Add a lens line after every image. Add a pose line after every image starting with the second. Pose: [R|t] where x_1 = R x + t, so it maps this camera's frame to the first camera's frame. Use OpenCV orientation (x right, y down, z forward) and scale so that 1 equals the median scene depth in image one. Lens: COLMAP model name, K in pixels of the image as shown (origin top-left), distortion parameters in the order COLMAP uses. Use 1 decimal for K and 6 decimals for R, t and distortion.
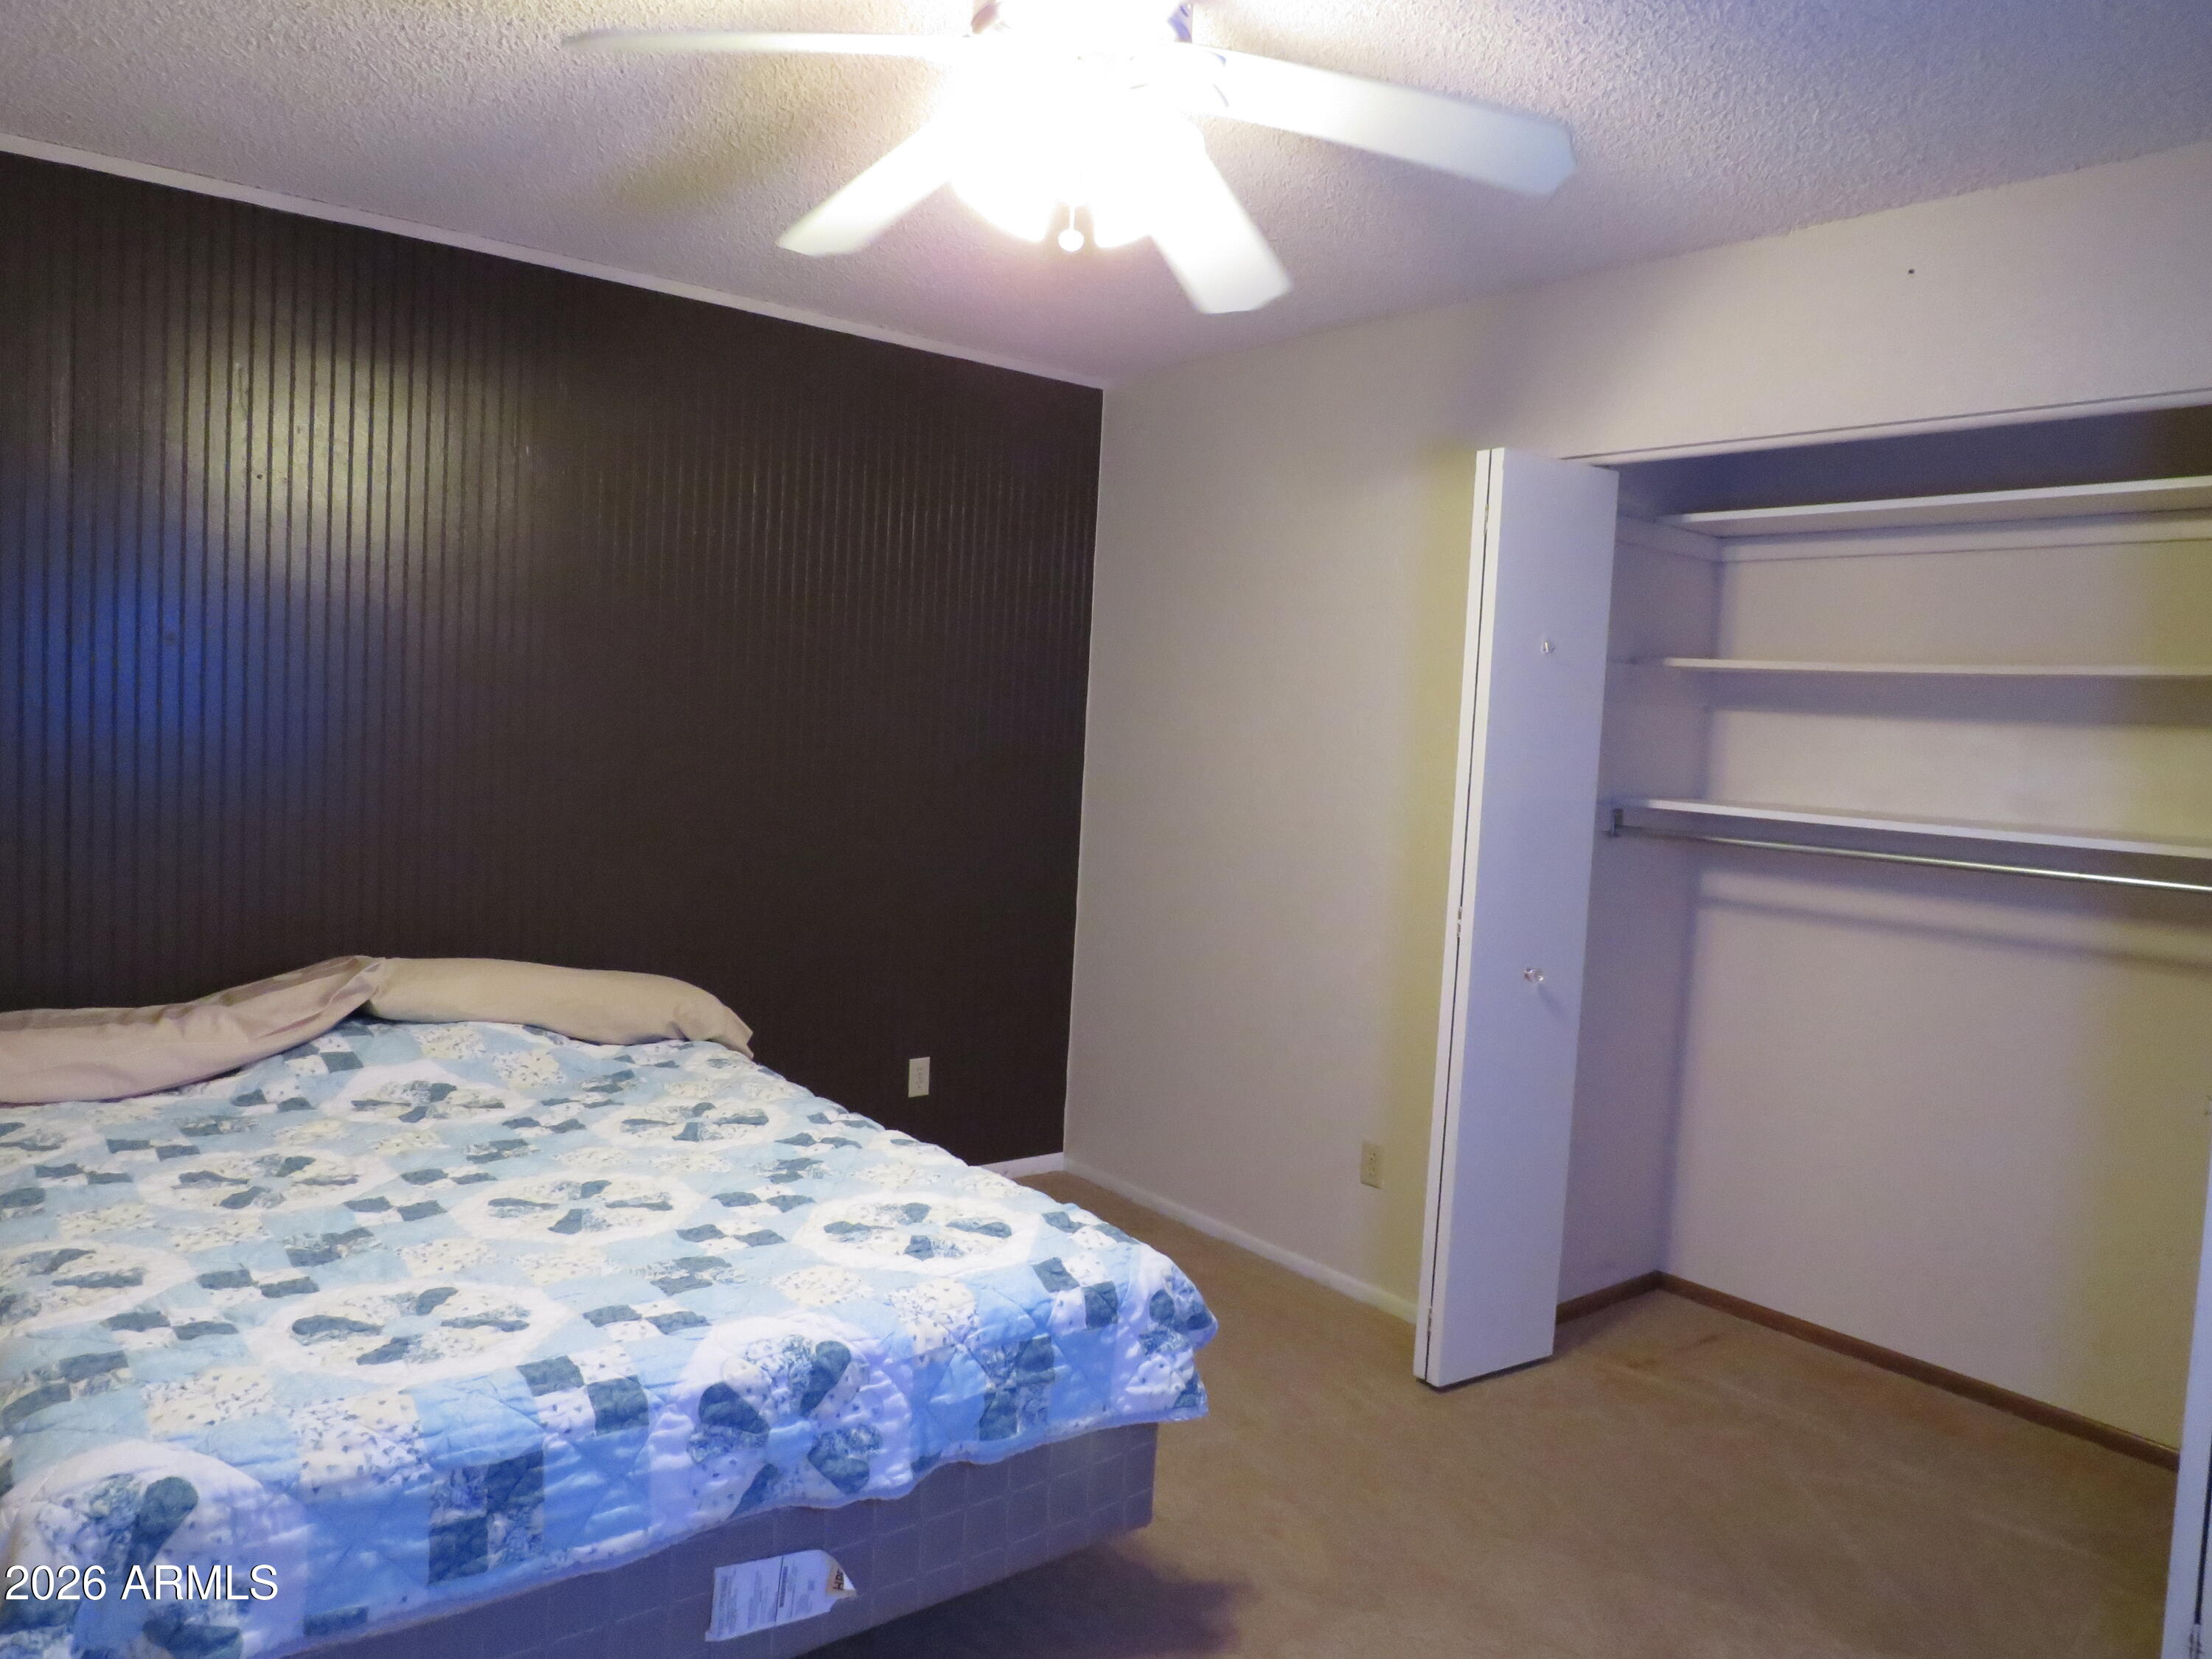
lens RADIAL K [[1589.0, 0, 1093.0], [0, 1589.0, 824.0], [0, 0, 1]] dist [-0.039139, 0.030745]
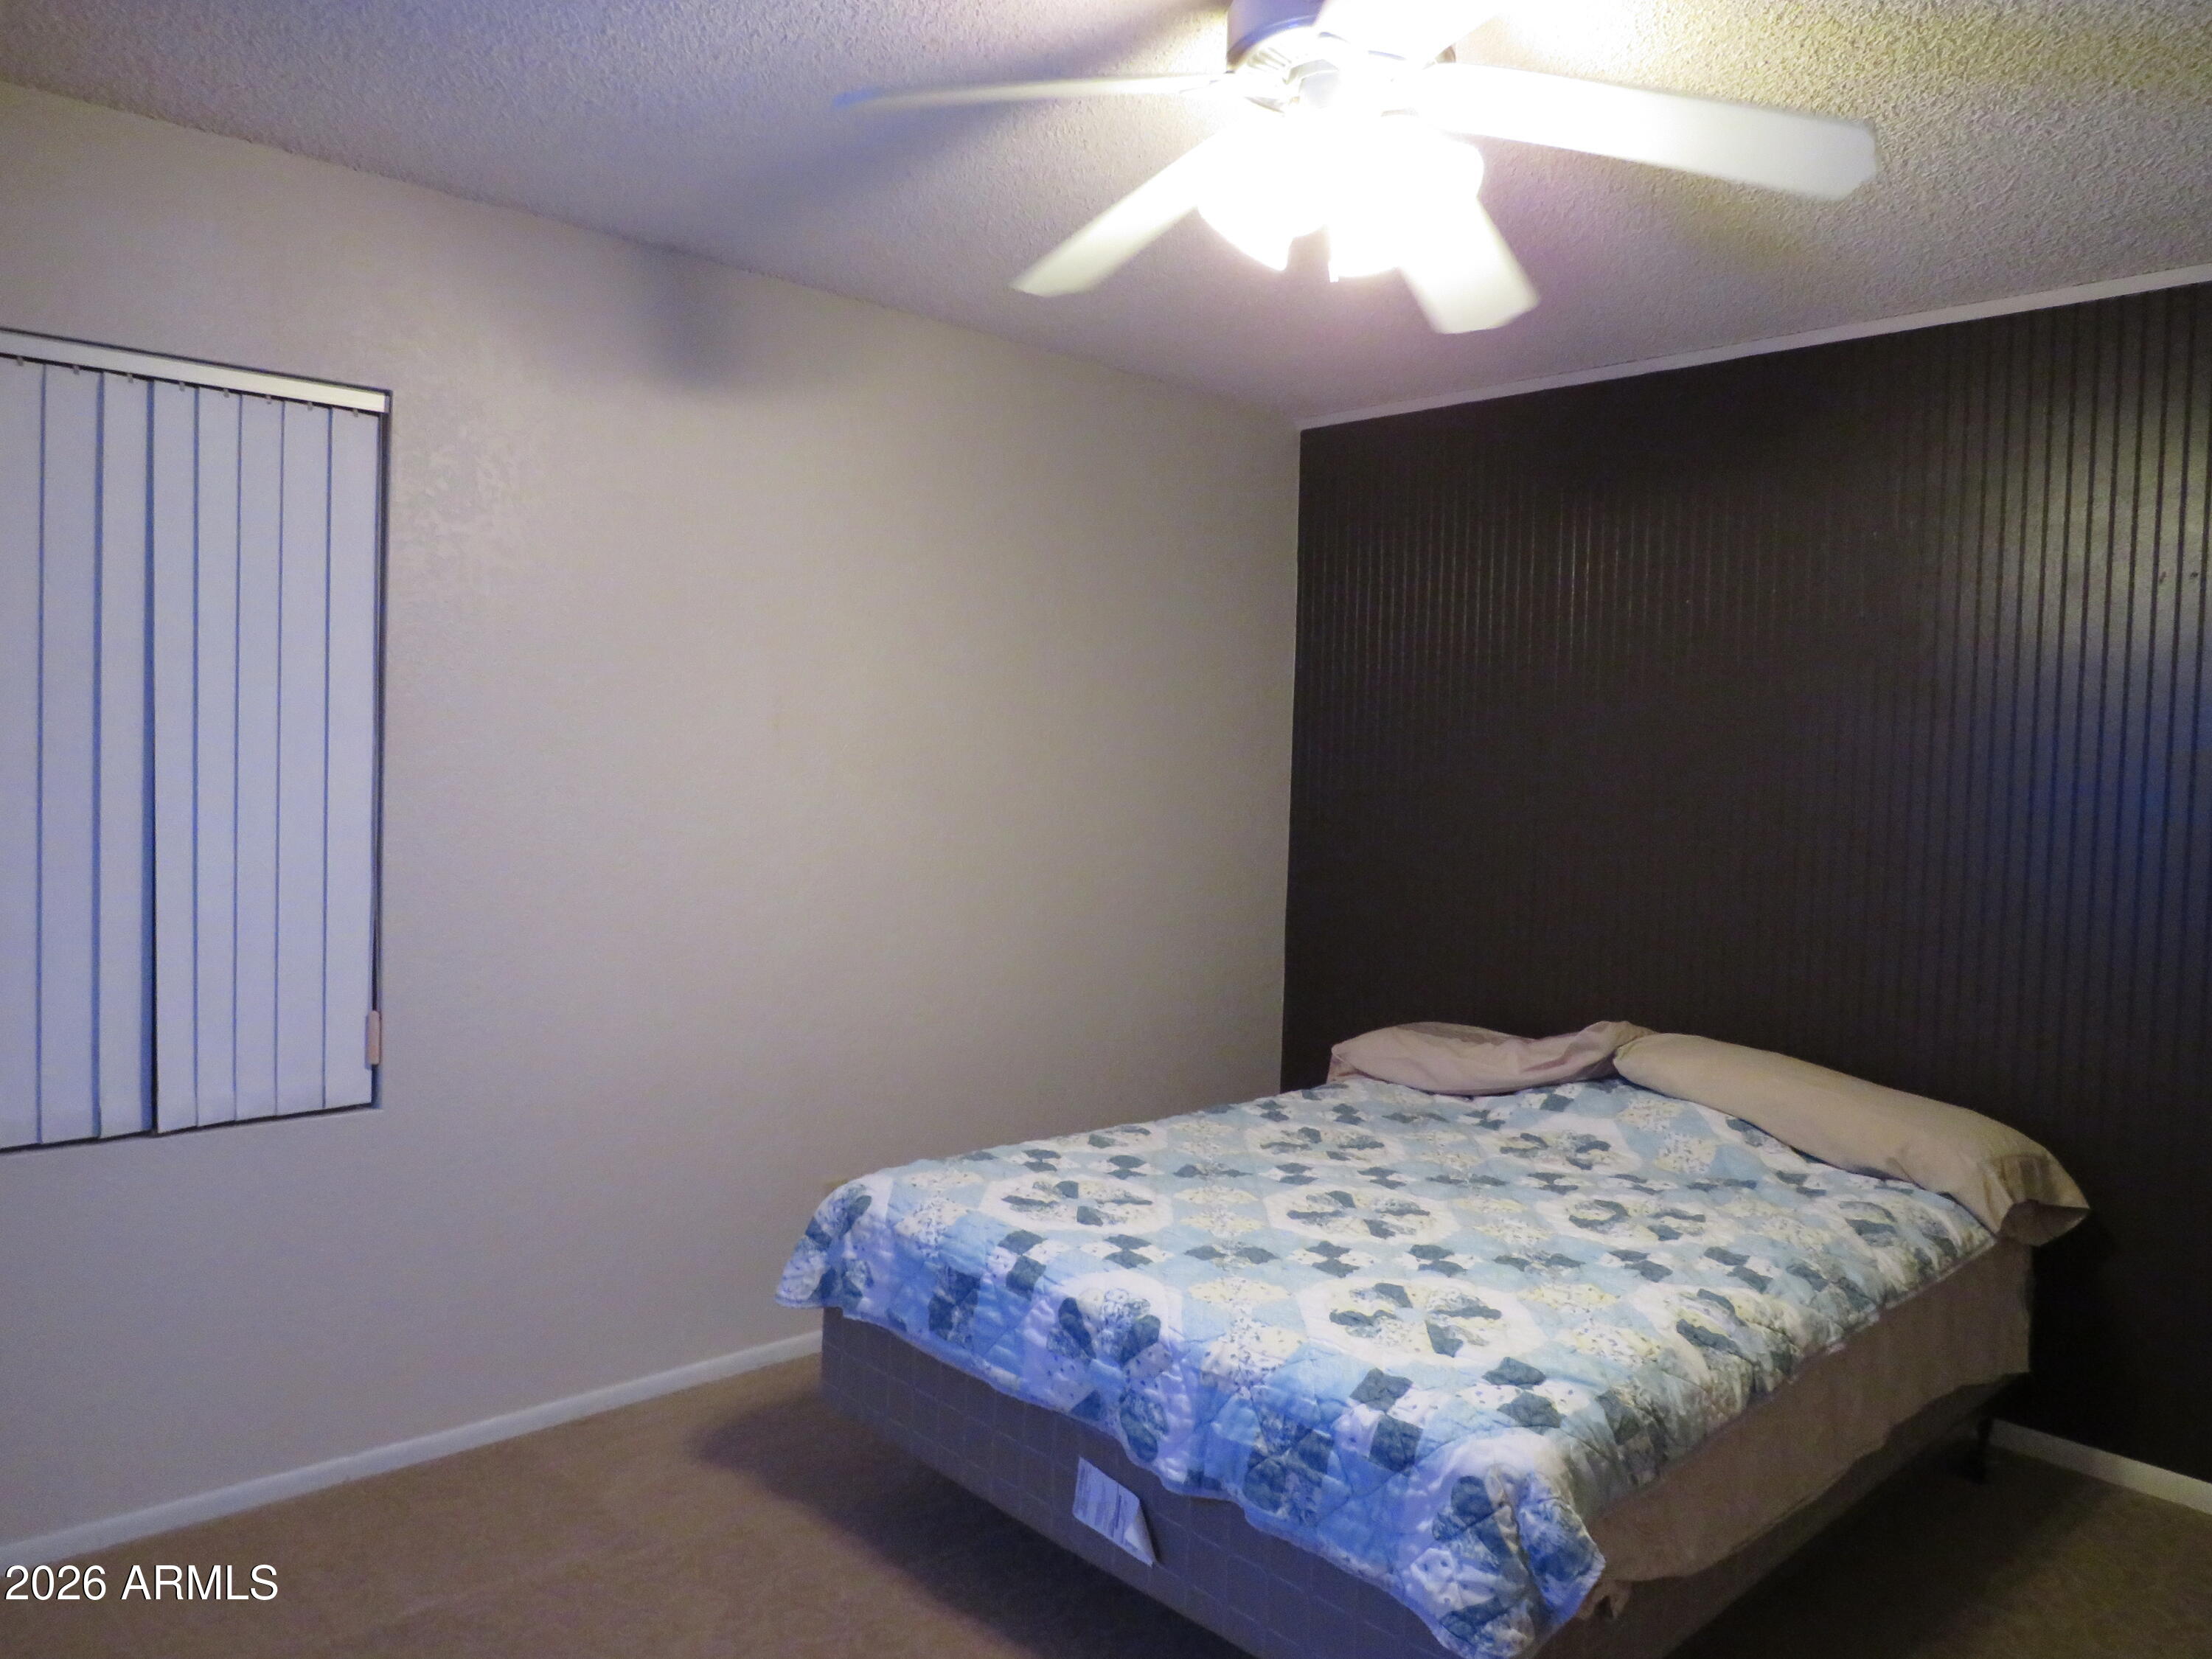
lens RADIAL K [[1589.0, 0, 1093.0], [0, 1589.0, 824.0], [0, 0, 1]] dist [-0.039139, 0.030745]
pose [[0.059131, -0.011857, -0.998180, 0.931280], [-0.093401, 0.995477, -0.017358, -0.000150], [0.993871, 0.094258, 0.057756, 0.828032]]
